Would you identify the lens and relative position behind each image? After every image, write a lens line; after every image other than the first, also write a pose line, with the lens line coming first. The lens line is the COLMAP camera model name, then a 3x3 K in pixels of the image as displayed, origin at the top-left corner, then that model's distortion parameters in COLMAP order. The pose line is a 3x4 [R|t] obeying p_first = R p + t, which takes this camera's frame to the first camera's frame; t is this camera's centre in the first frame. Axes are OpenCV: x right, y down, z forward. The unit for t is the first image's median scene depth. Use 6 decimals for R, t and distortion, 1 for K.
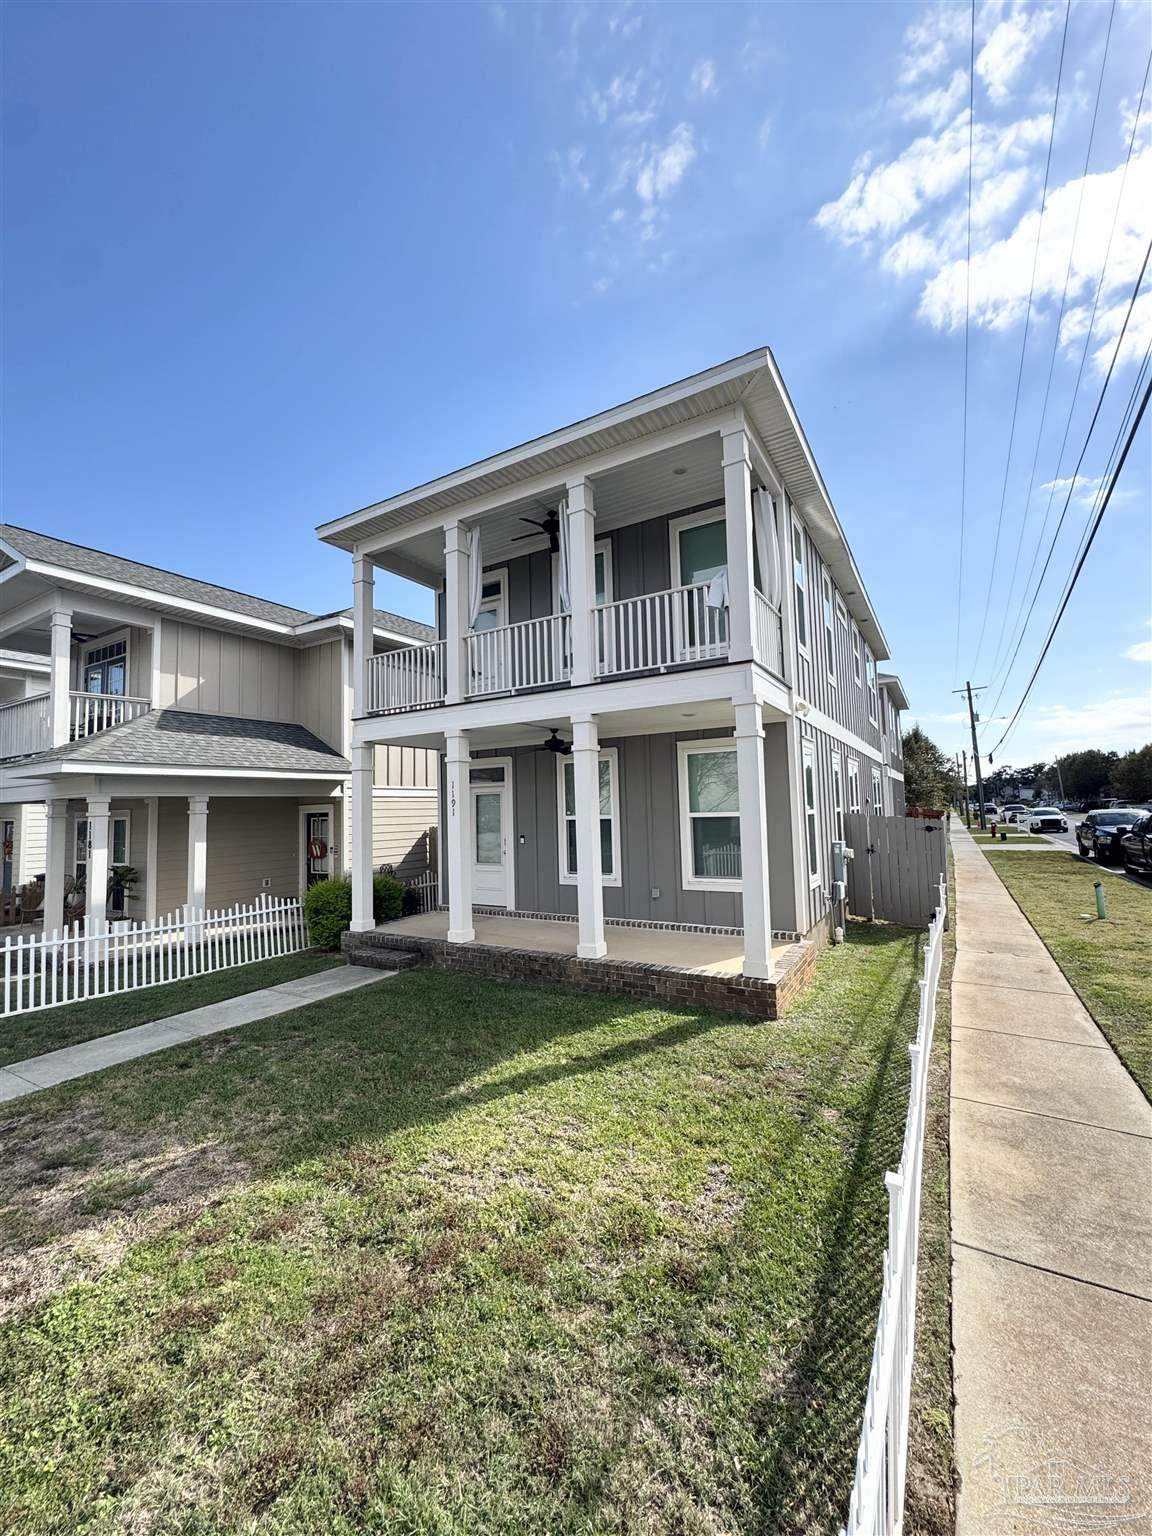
lens RADIAL K [[616.5, 0, 580.0], [0, 616.5, 770.4], [0, 0, 1]] dist [-0.001931, -0.000517]
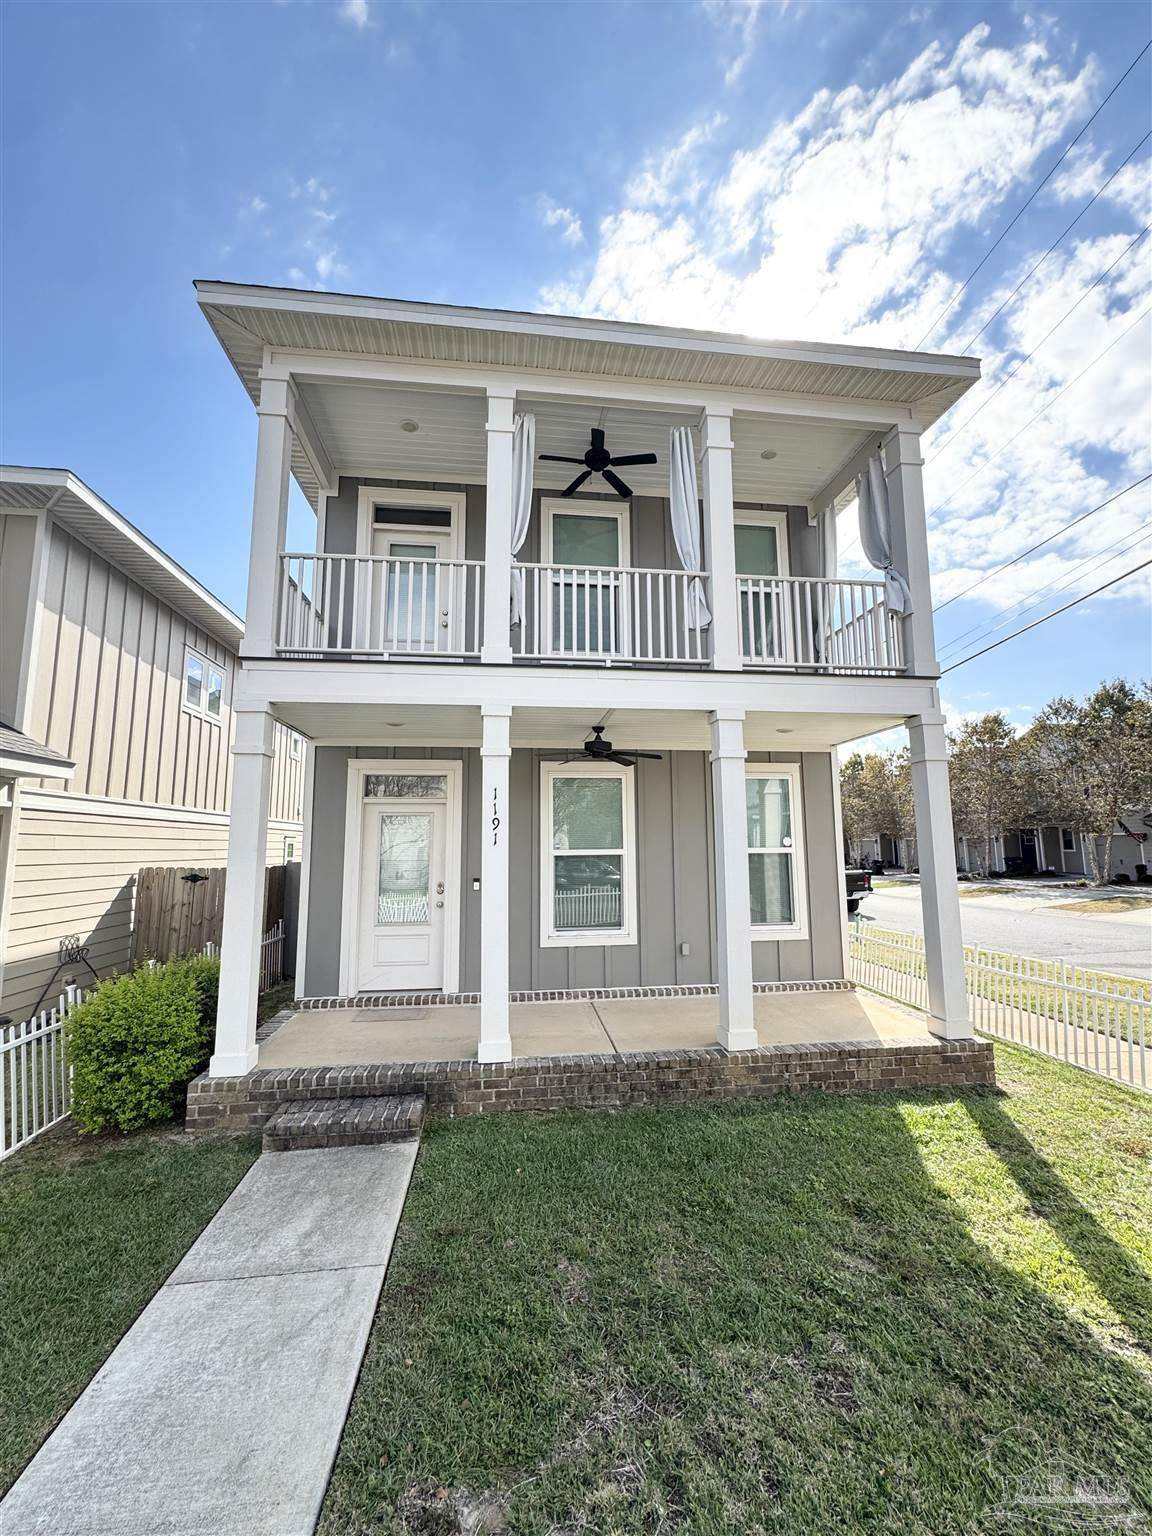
lens RADIAL K [[616.5, 0, 575.6], [0, 616.5, 768.8], [0, 0, 1]] dist [-0.001931, -0.000517]
pose [[0.787535, 0.096913, 0.608602, -0.519274], [-0.052545, 0.994521, -0.090373, 0.050015], [-0.614025, 0.039193, 0.788313, 0.473584]]
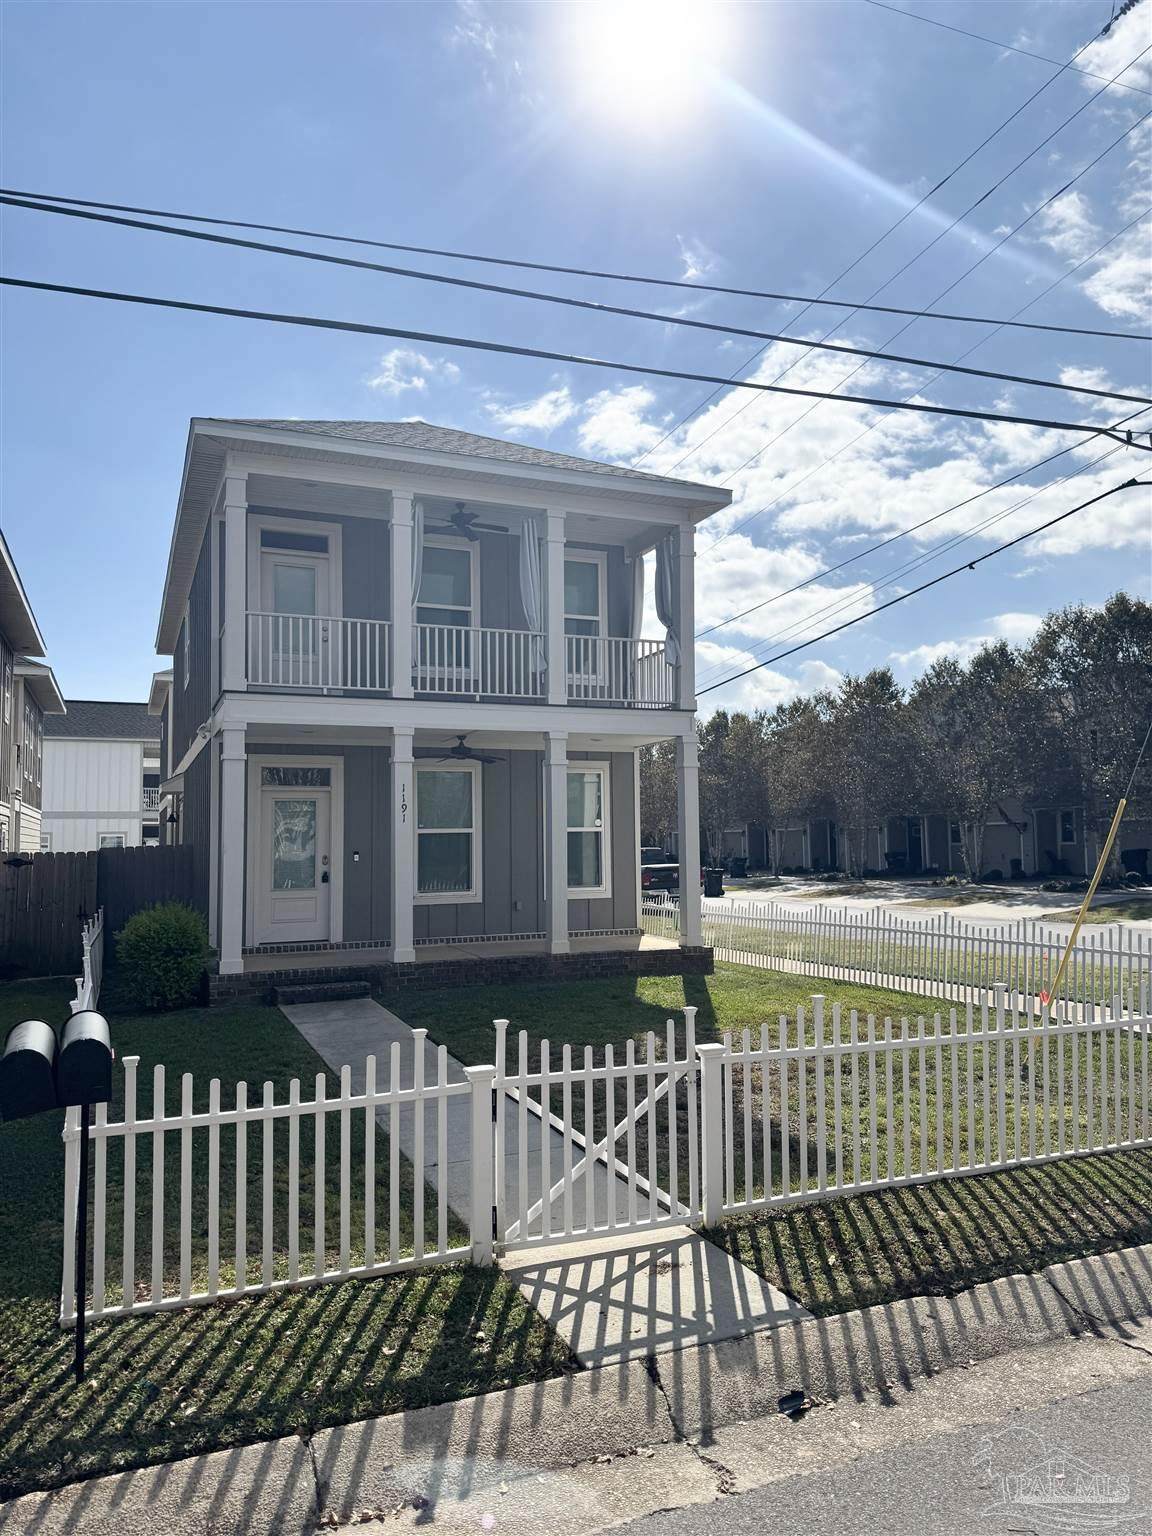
lens RADIAL K [[1085.2, 0, 575.9], [0, 1085.2, 769.3], [0, 0, 1]] dist [0.012509, 0.000540]
pose [[0.593714, 0.073917, 0.801274, -1.339566], [-0.054471, 0.997180, -0.051628, 0.065030], [-0.802831, -0.012994, 0.596066, -0.149932]]
